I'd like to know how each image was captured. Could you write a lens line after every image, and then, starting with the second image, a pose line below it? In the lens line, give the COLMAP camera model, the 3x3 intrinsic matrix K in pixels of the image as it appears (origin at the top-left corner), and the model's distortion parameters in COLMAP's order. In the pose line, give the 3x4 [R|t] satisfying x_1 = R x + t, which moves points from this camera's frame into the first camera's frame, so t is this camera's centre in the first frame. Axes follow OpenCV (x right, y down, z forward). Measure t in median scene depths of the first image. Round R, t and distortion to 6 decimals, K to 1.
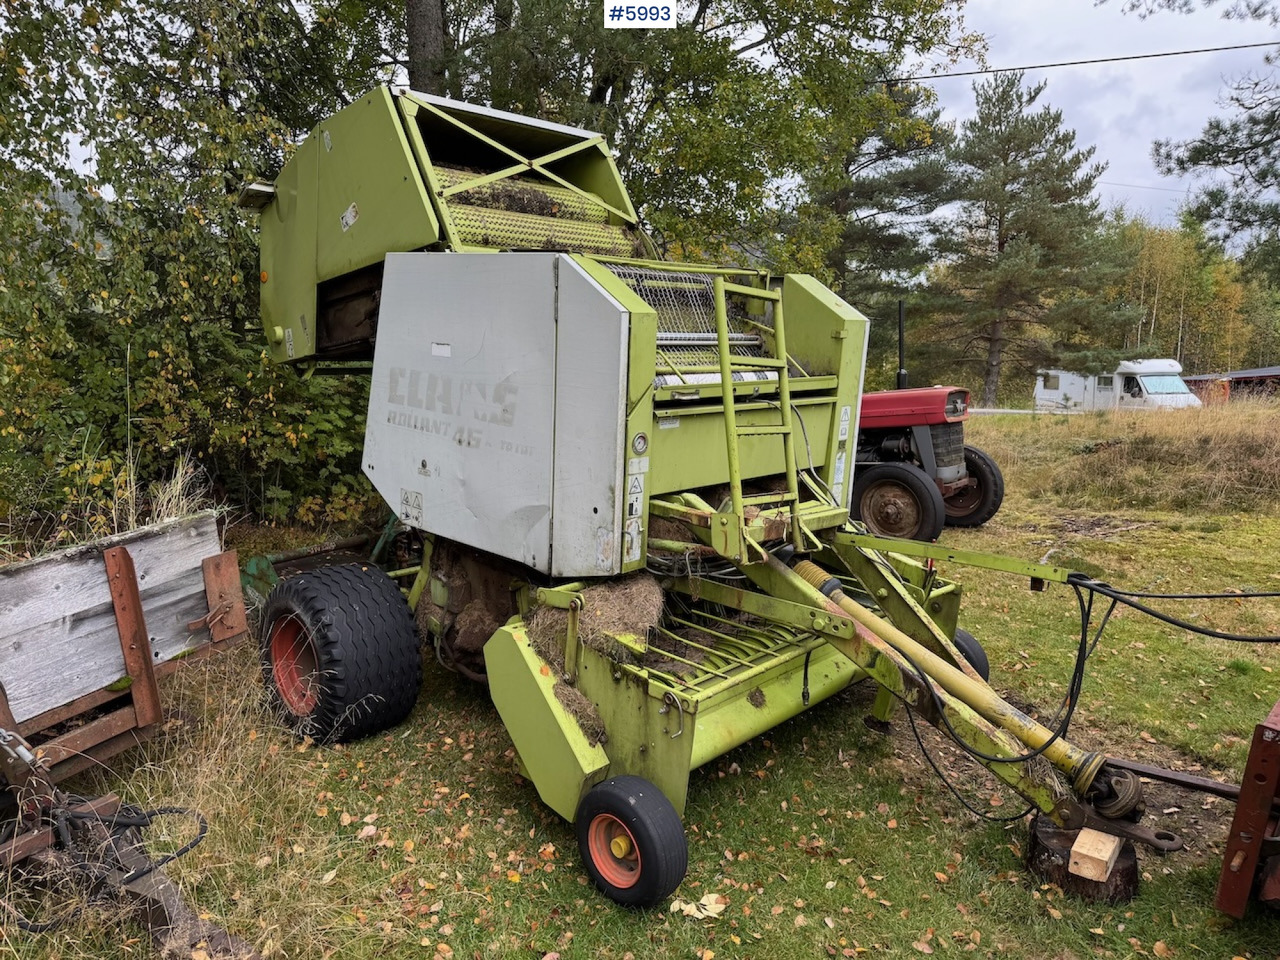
lens RADIAL K [[893.0, 0, 646.3], [0, 893.0, 478.8], [0, 0, 1]] dist [0.081350, -0.100827]
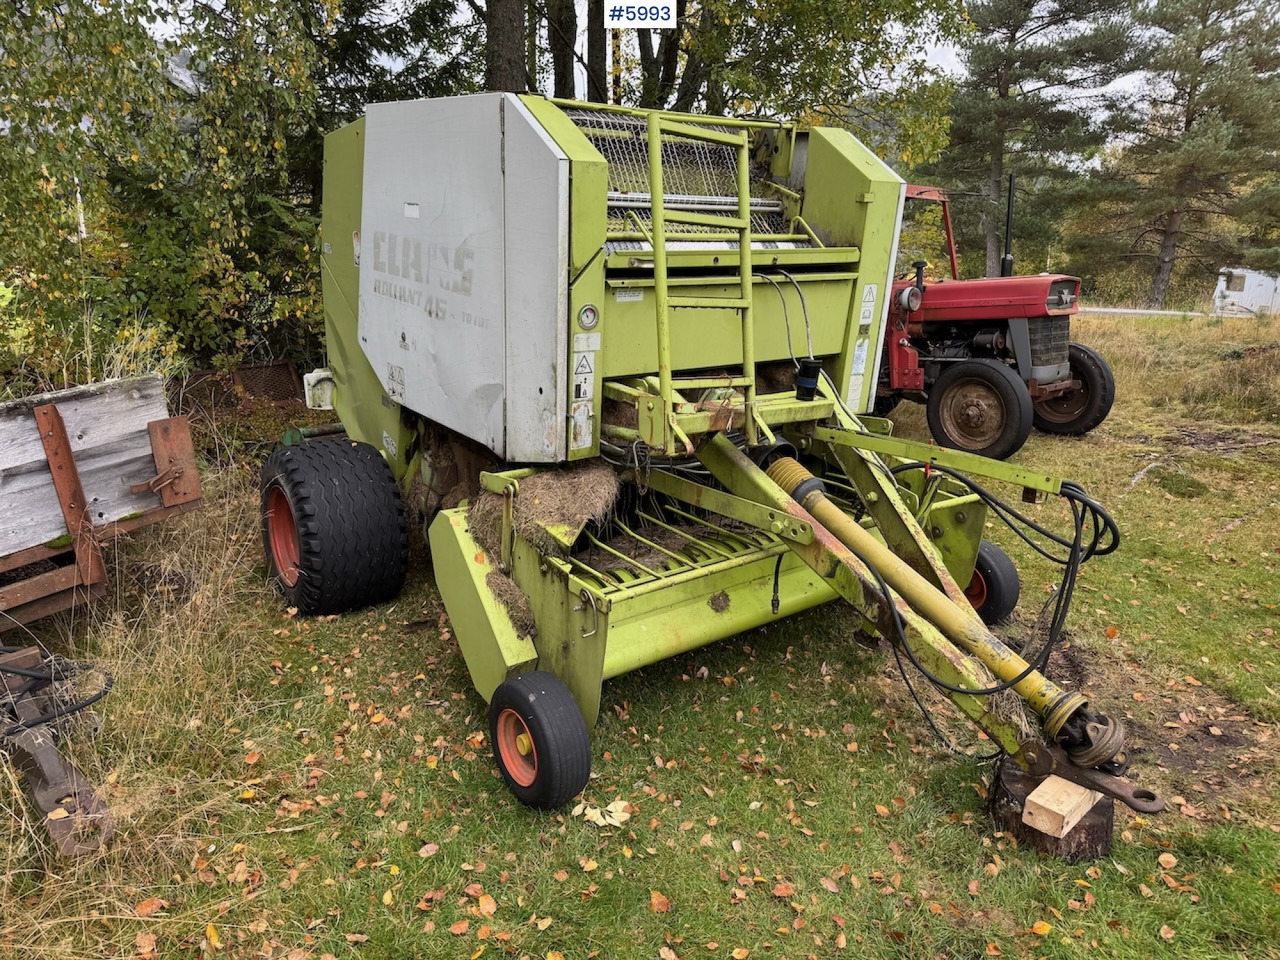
lens RADIAL K [[885.4, 0, 645.0], [0, 885.4, 484.5], [0, 0, 1]] dist [0.077288, -0.080014]
pose [[0.987329, 0.054081, -0.149185, 0.184097], [-0.035528, 0.991604, 0.124336, 0.014218], [0.154657, -0.117461, 0.980961, 0.112791]]
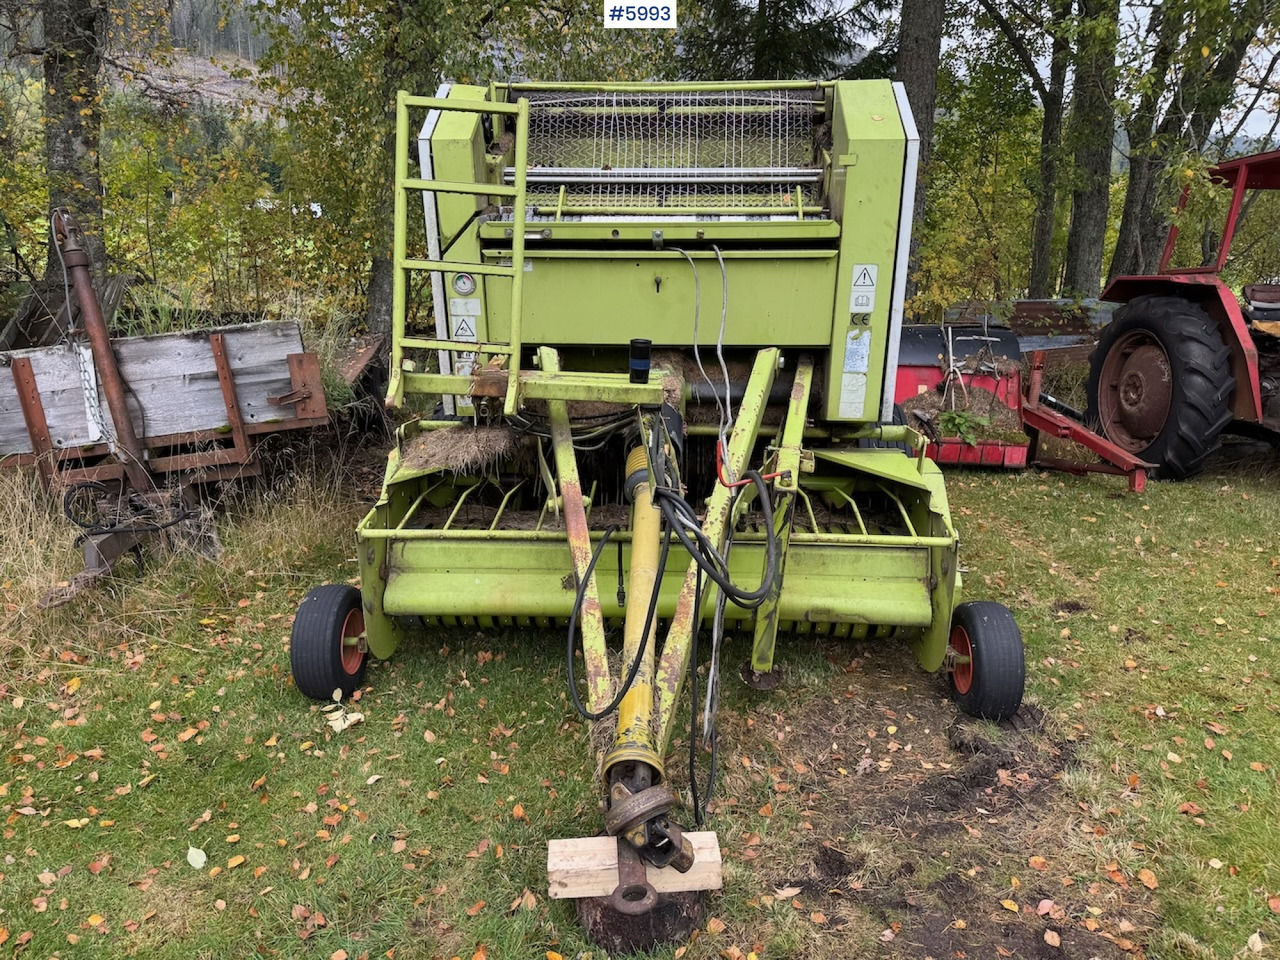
lens RADIAL K [[893.0, 0, 646.3], [0, 893.0, 478.8], [0, 0, 1]] dist [0.081350, -0.100827]
pose [[0.659891, 0.203617, -0.723246, 0.838774], [-0.115411, 0.978625, 0.170214, -0.020047], [0.742445, -0.028852, 0.669286, 0.472071]]
